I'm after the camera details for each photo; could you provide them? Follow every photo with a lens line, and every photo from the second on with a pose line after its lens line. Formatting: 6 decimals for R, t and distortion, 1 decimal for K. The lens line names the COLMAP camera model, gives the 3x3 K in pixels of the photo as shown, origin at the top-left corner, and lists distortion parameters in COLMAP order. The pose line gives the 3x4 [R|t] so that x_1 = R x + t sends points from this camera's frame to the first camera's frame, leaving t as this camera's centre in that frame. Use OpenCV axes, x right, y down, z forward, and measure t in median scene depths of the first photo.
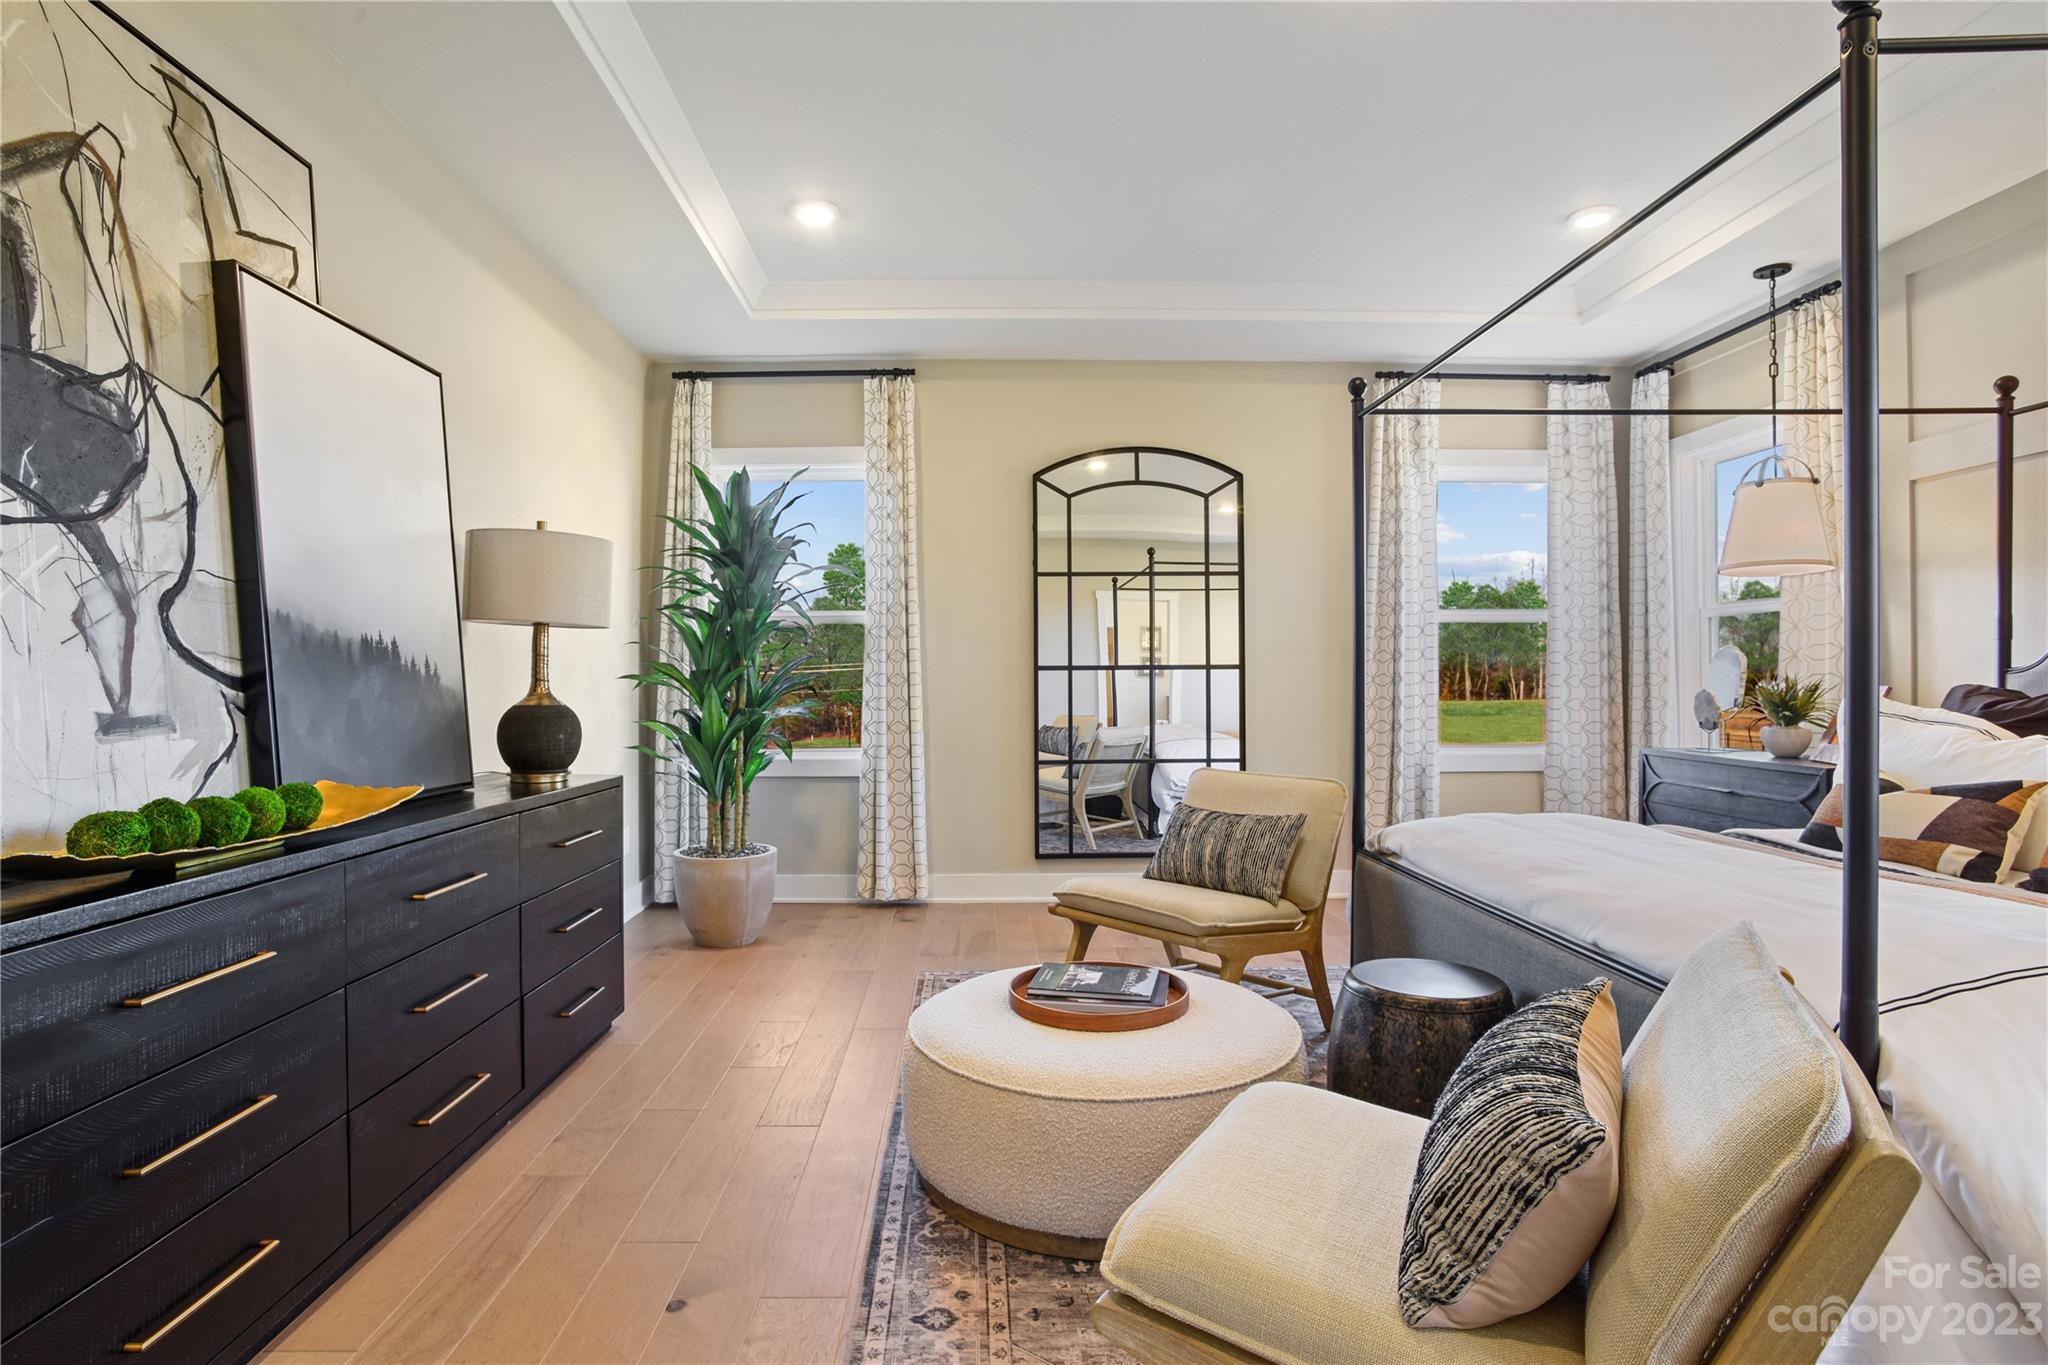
lens RADIAL K [[1000.5, 0, 1020.8], [0, 1000.5, 680.9], [0, 0, 1]] dist [-0.051104, 0.005363]
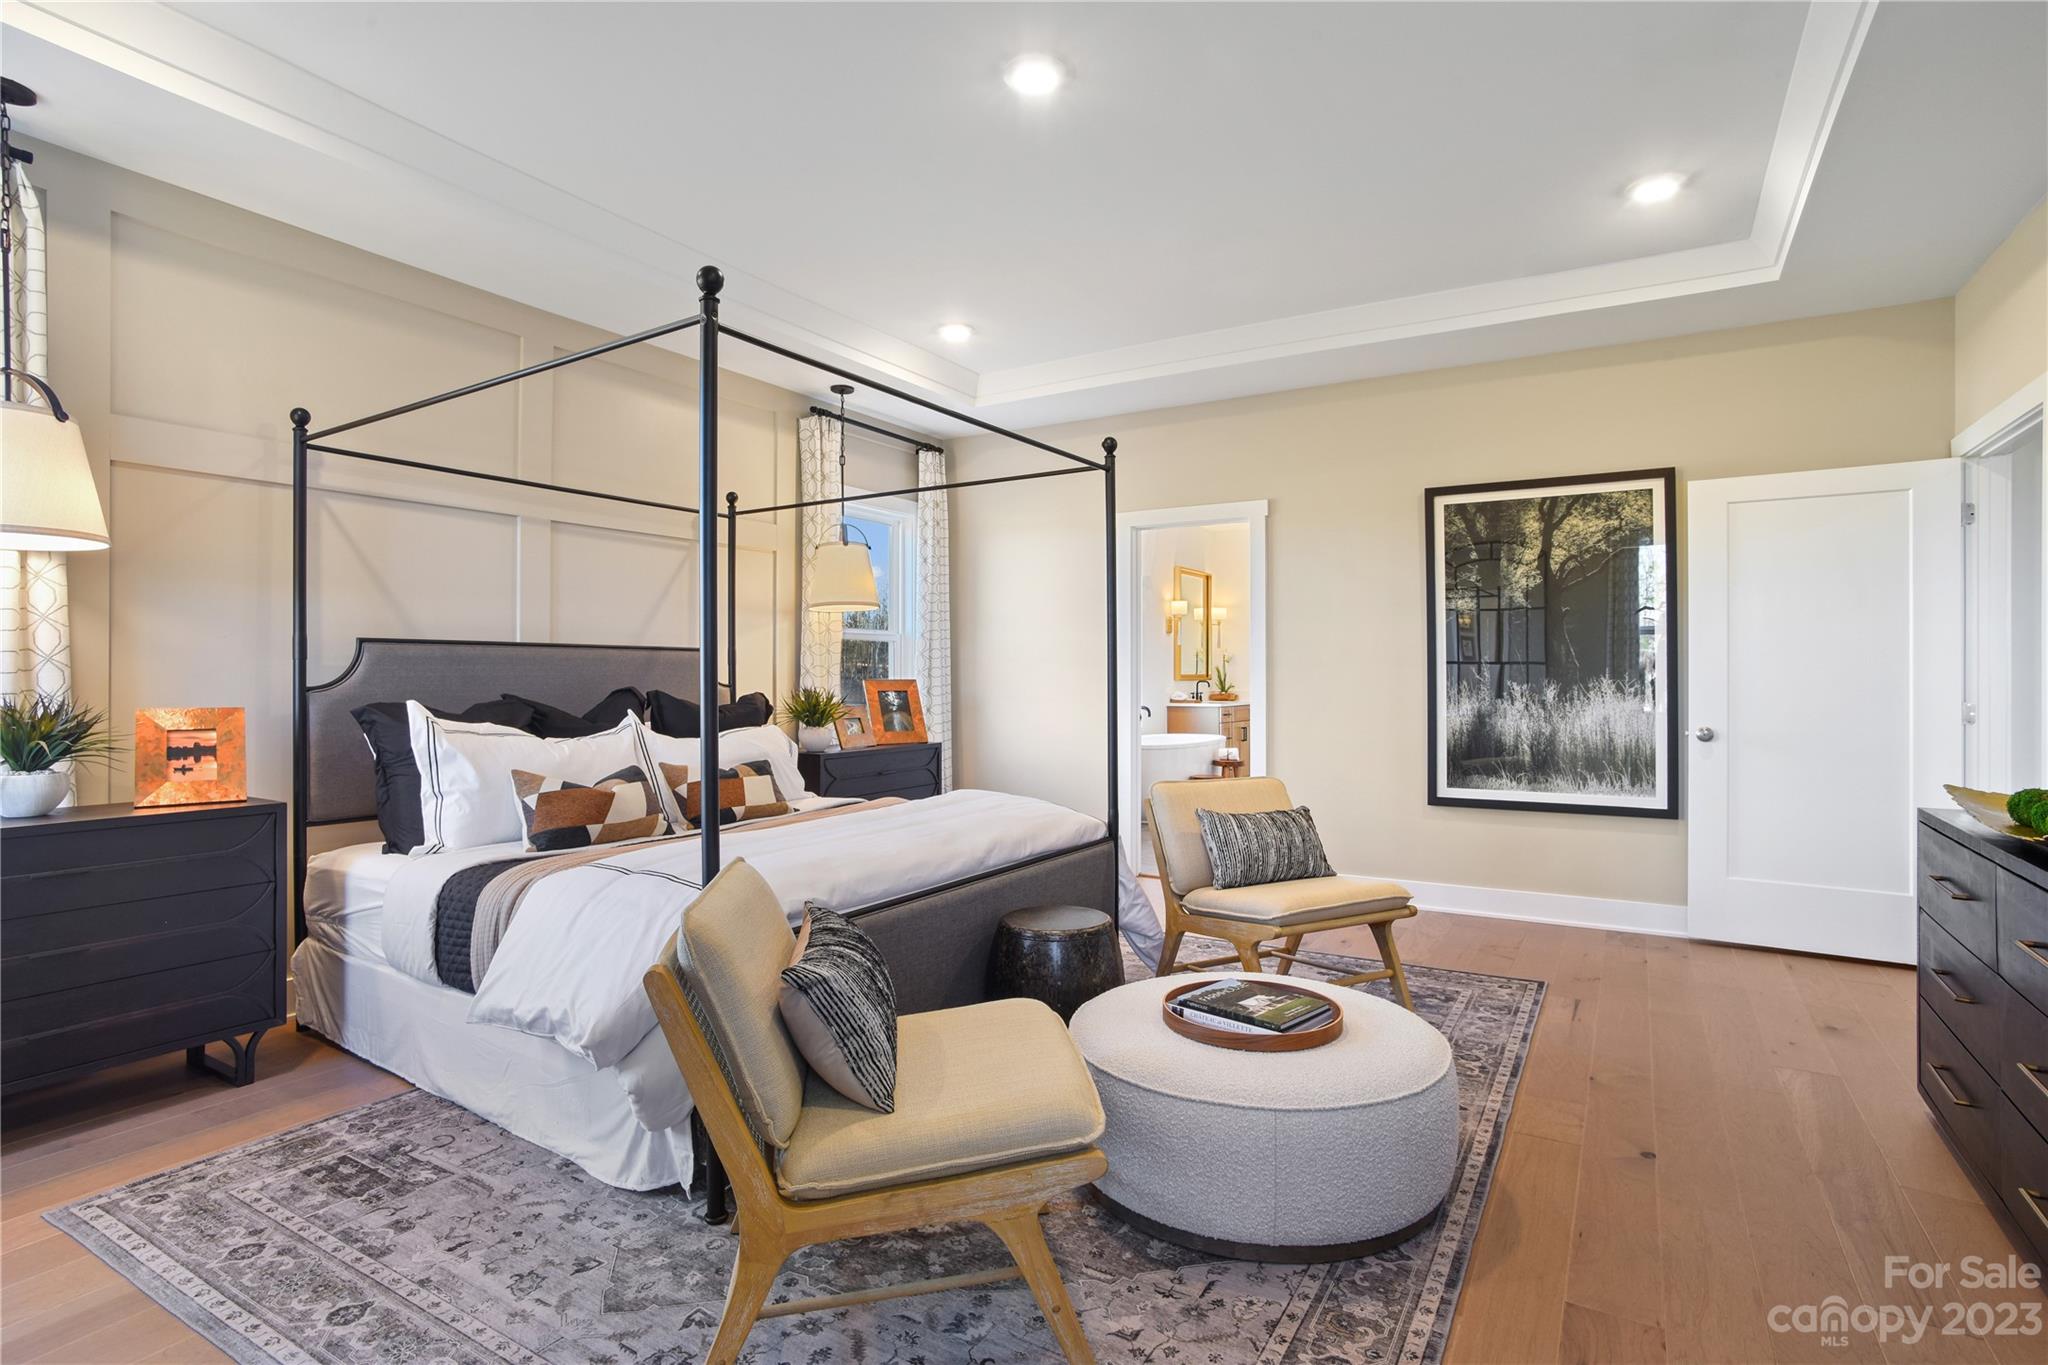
lens RADIAL K [[1000.5, 0, 1029.3], [0, 1000.5, 681.8], [0, 0, 1]] dist [-0.051104, 0.005363]
pose [[-0.828884, 0.002598, 0.559414, -0.297930], [0.005455, 0.999979, 0.003439, -0.024549], [-0.559394, 0.005902, -0.828881, 1.956054]]
